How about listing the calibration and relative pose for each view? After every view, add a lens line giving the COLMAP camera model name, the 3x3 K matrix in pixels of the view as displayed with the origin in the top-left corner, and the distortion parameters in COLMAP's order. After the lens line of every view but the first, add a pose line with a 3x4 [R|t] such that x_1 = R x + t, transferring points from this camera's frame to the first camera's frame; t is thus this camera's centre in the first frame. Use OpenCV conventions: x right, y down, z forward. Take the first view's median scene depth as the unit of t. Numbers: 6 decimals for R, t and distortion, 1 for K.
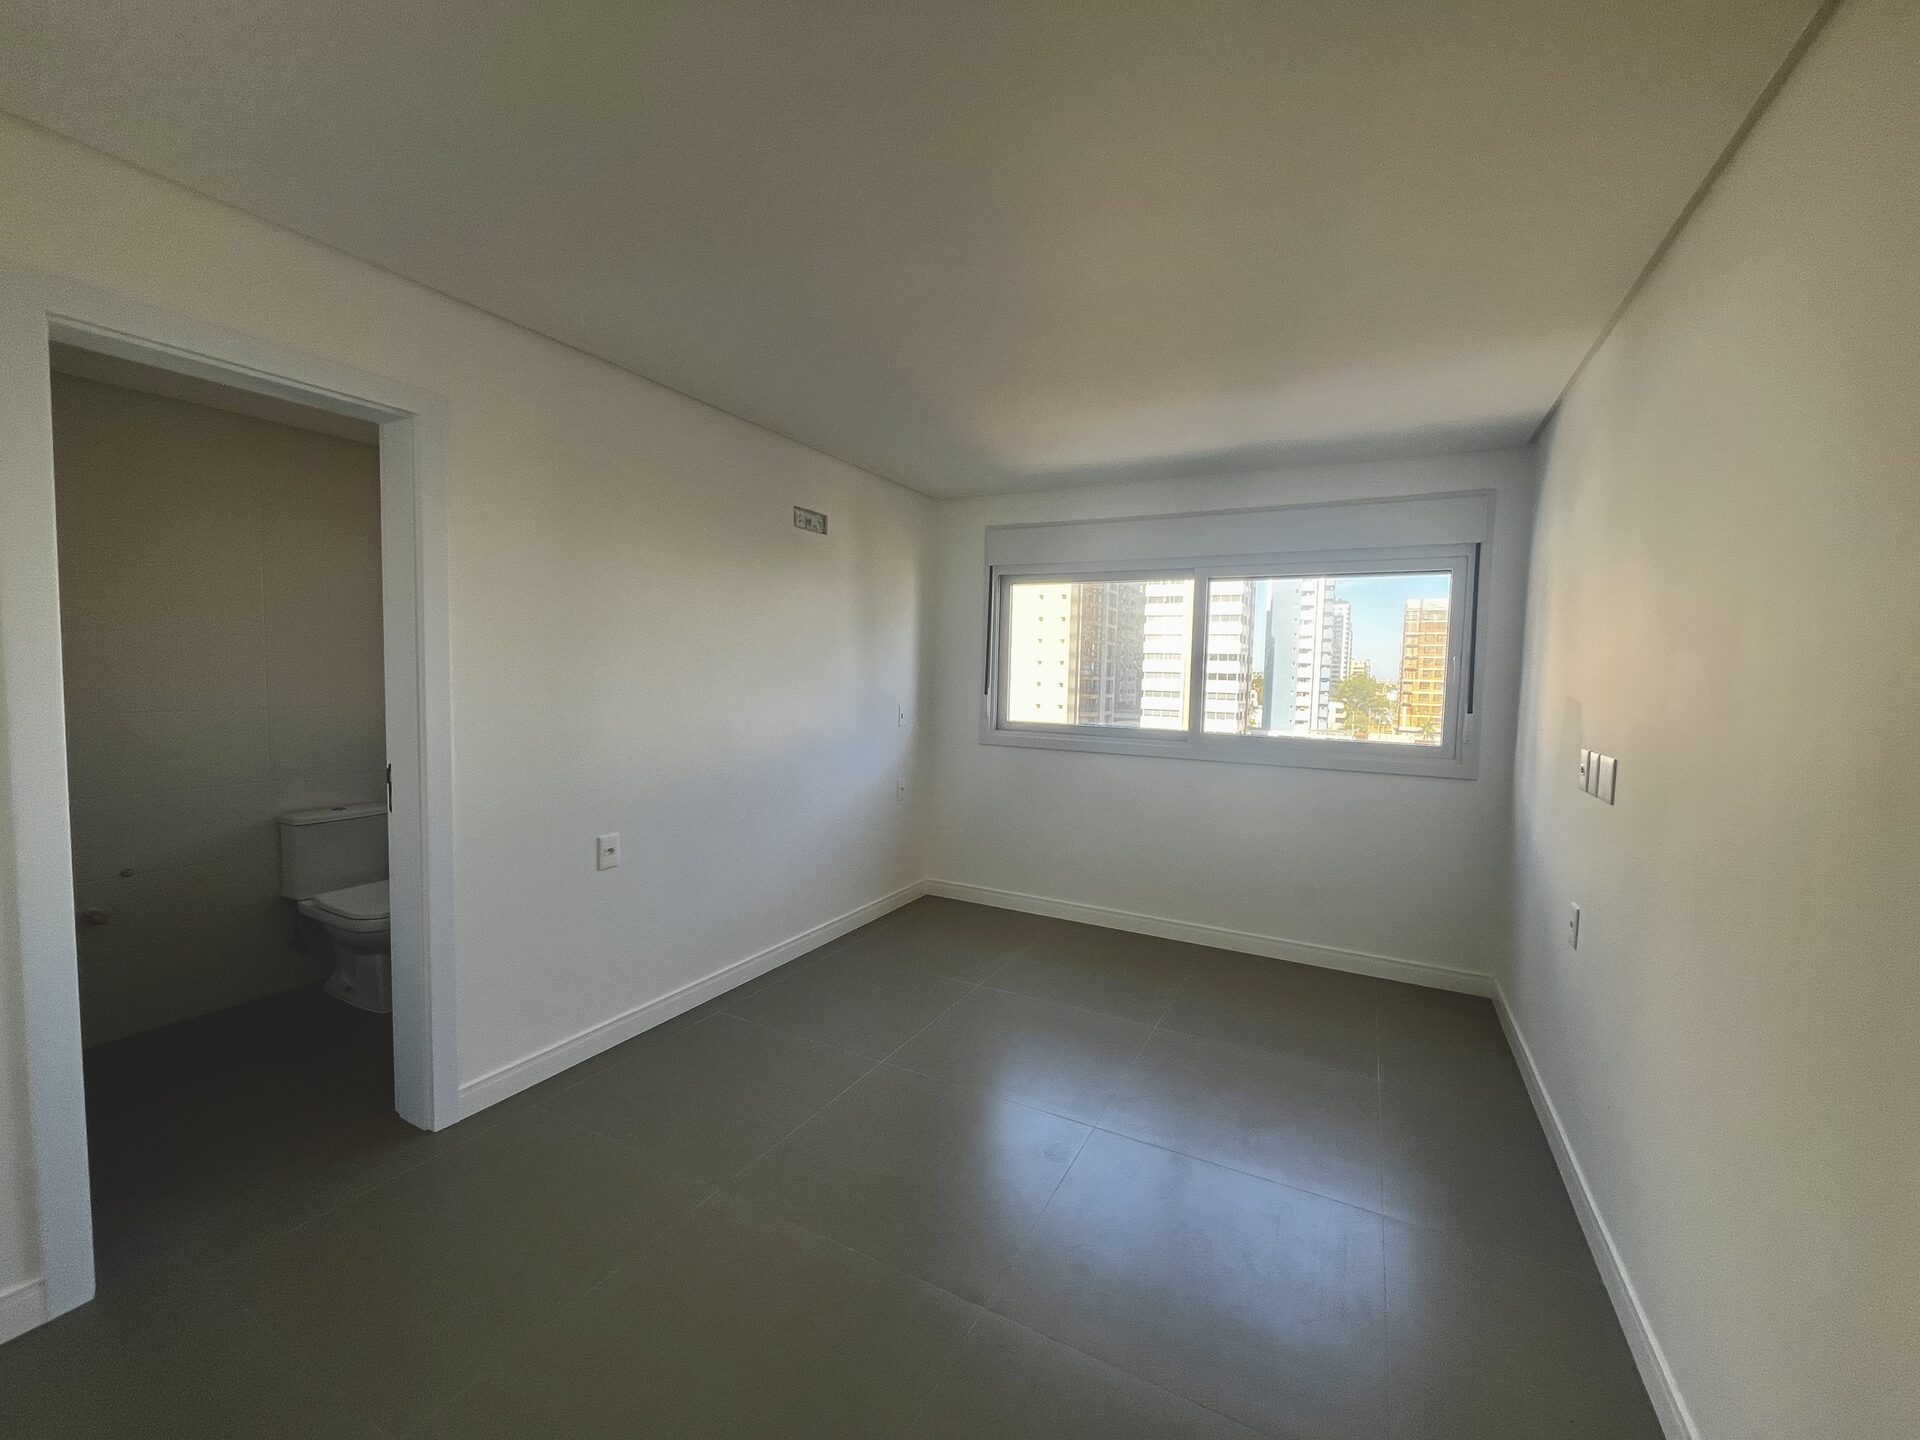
lens RADIAL K [[780.6, 0, 950.9], [0, 780.6, 720.9], [0, 0, 1]] dist [-0.002785, 0.002061]
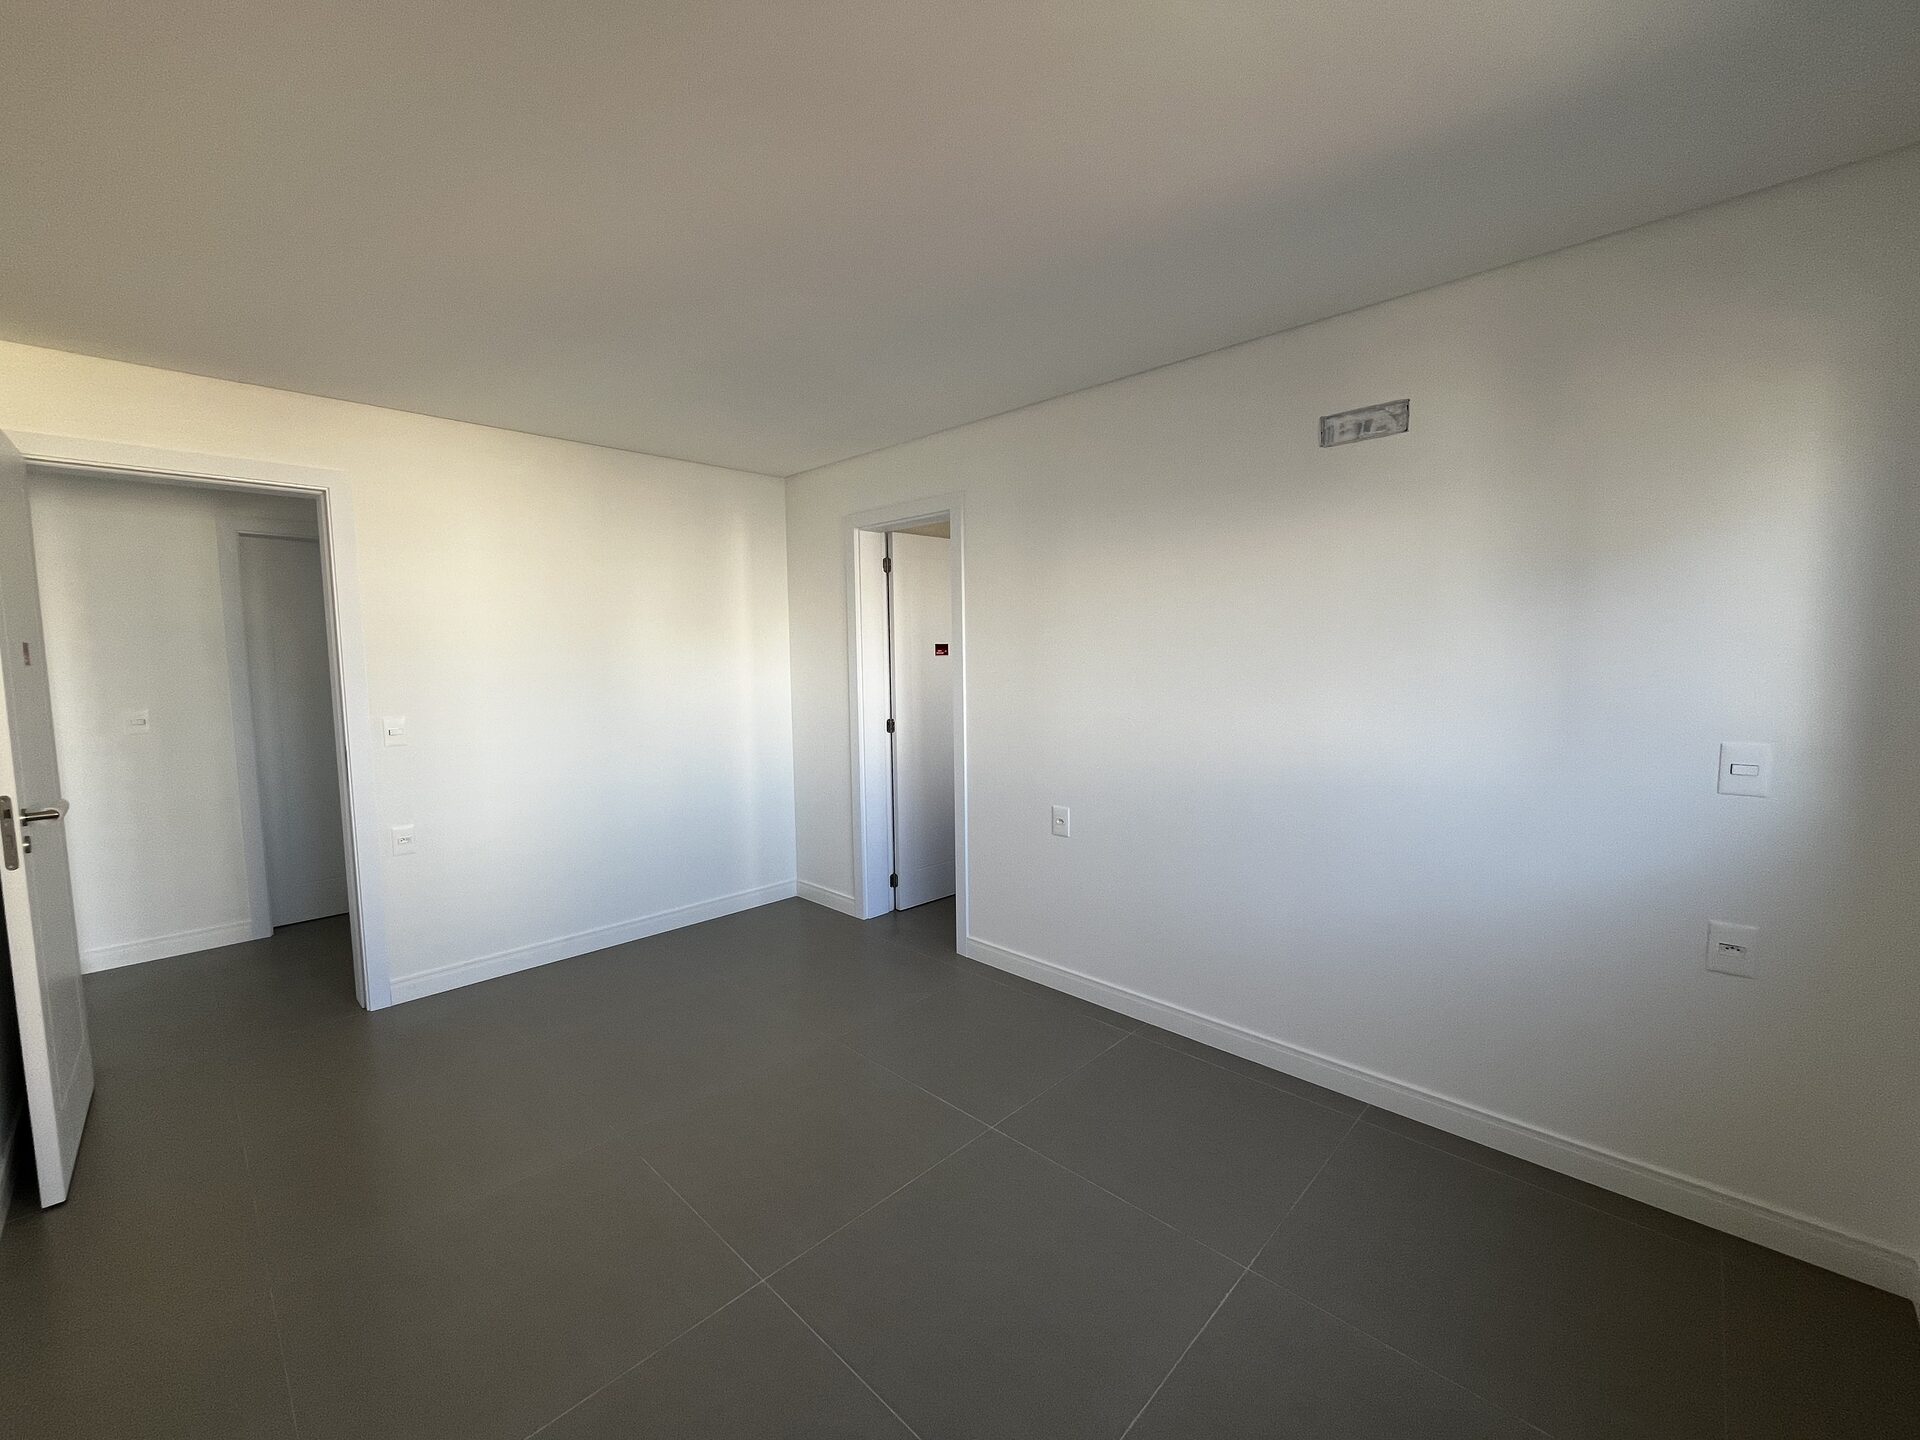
lens RADIAL K [[780.6, 0, 965.5], [0, 780.6, 713.7], [0, 0, 1]] dist [-0.002785, 0.002061]
pose [[-0.256476, 0.061528, -0.964590, 0.516909], [-0.057065, 0.995267, 0.078658, -0.053982], [0.964865, 0.075218, -0.251751, 0.853753]]
